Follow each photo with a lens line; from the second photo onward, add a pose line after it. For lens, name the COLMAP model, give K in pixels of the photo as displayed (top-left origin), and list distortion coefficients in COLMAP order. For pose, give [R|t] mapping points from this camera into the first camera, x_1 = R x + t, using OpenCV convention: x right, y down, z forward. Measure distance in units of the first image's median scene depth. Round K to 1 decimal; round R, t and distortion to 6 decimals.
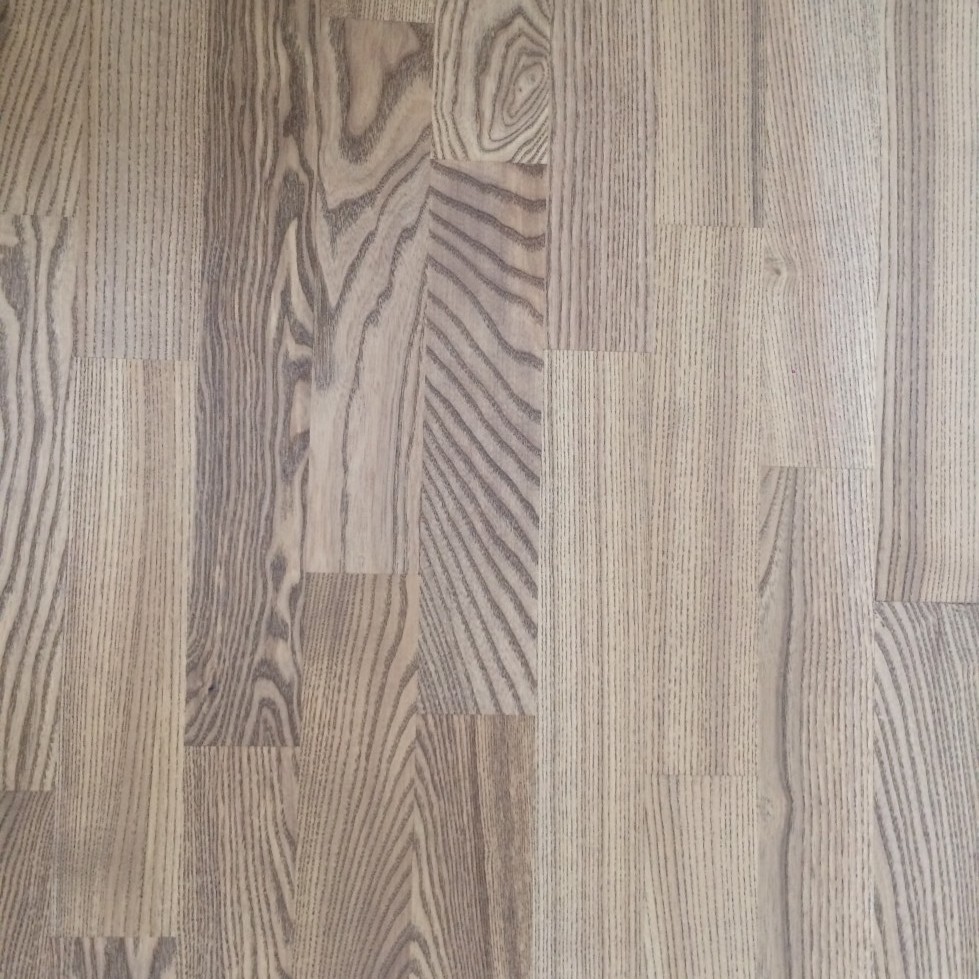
lens RADIAL K [[1151.4, 0, 489.5], [0, 1151.4, 489.5], [0, 0, 1]] dist [0.061105, -0.097190]
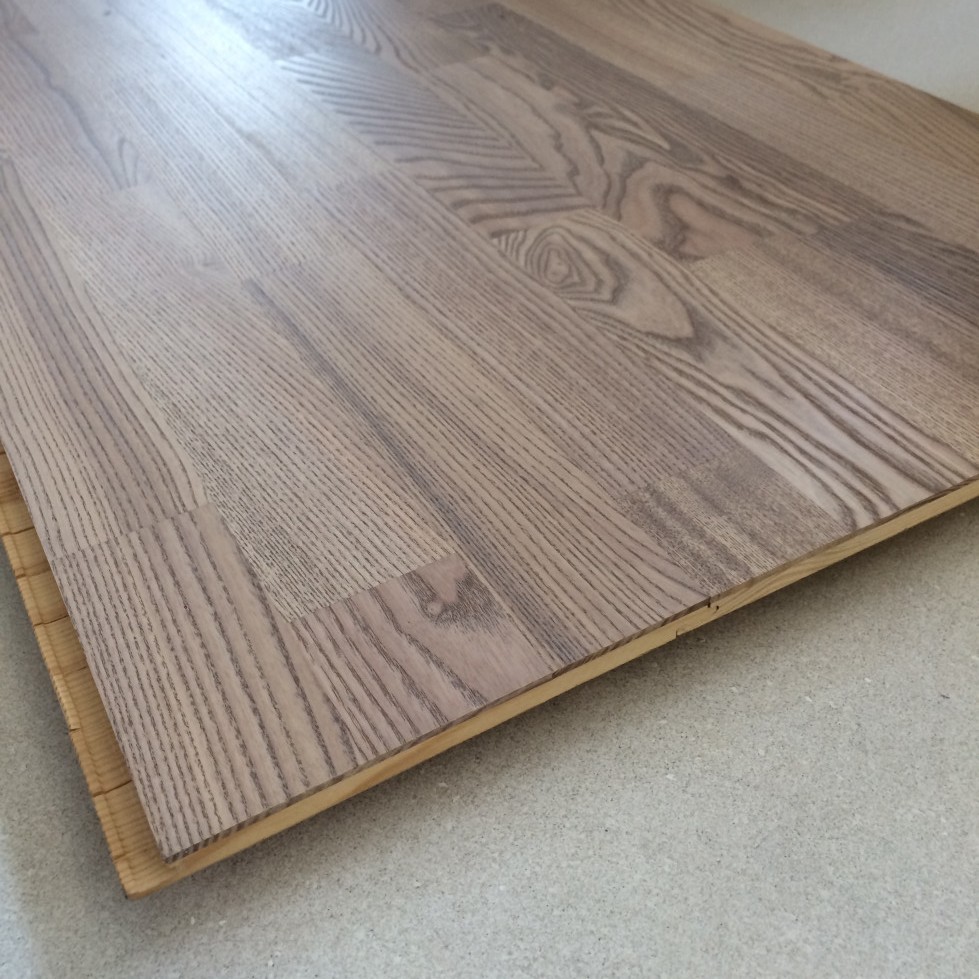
lens RADIAL K [[1151.4, 0, 489.5], [0, 1151.4, 489.5], [0, 0, 1]] dist [0.061105, -0.097190]
pose [[-0.860900, 0.293550, -0.415548, 0.493341], [-0.508768, -0.500769, 0.700275, -1.030497], [-0.002528, 0.814284, 0.580461, 0.639121]]
